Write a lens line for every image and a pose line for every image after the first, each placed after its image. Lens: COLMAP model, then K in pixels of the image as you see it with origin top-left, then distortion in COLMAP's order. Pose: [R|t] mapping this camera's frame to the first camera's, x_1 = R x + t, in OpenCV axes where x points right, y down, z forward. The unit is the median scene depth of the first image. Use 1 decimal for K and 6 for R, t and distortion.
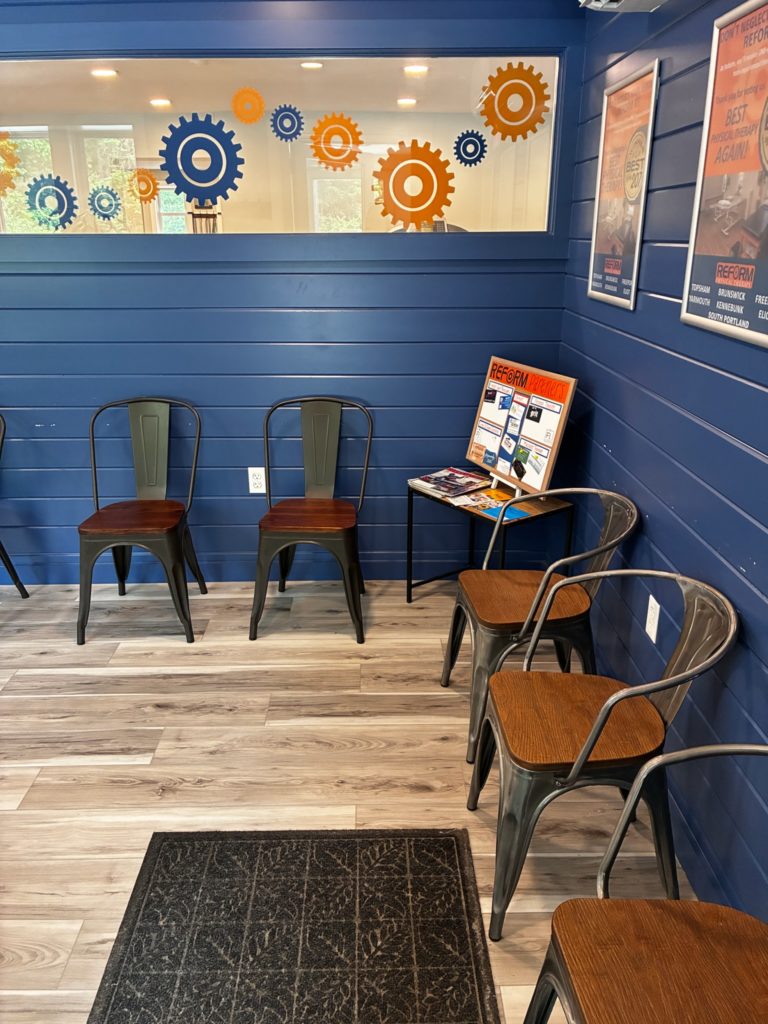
lens RADIAL K [[767.4, 0, 384.0], [0, 767.4, 512.0], [0, 0, 1]] dist [0.010072, -0.006762]
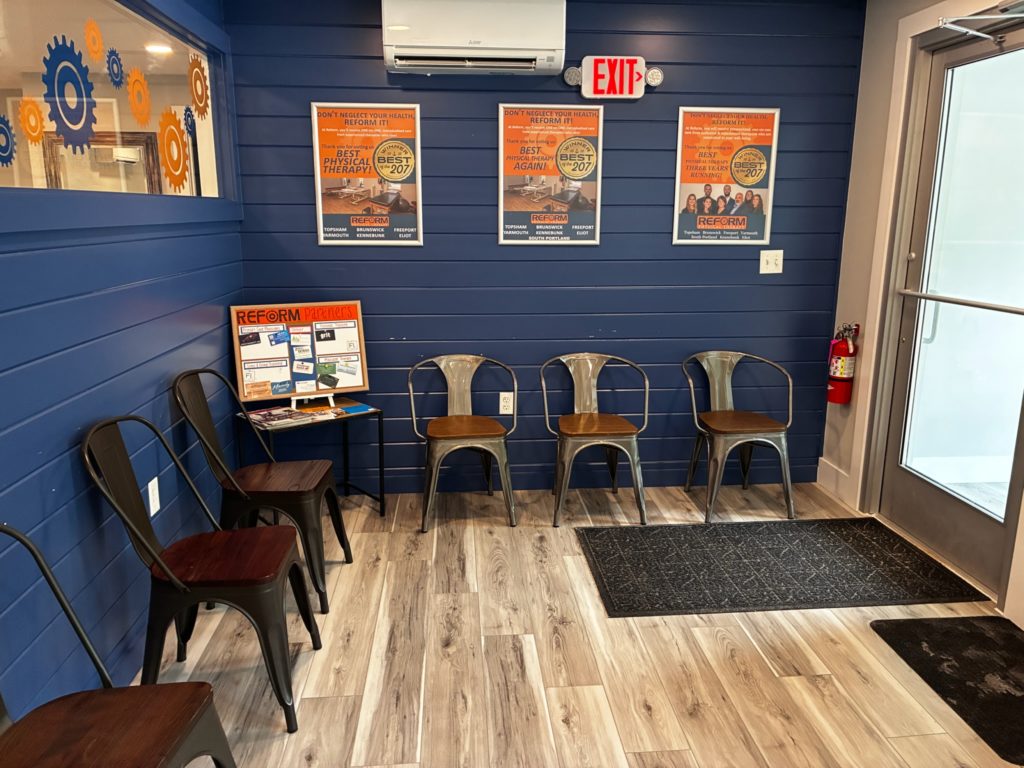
lens RADIAL K [[767.4, 0, 512.0], [0, 767.4, 384.0], [0, 0, 1]] dist [0.010072, -0.006762]
pose [[-0.050859, -0.214008, 0.975507, -1.132962], [0.338475, 0.915270, 0.218440, -0.237014], [-0.939600, 0.341295, 0.025887, 0.727094]]
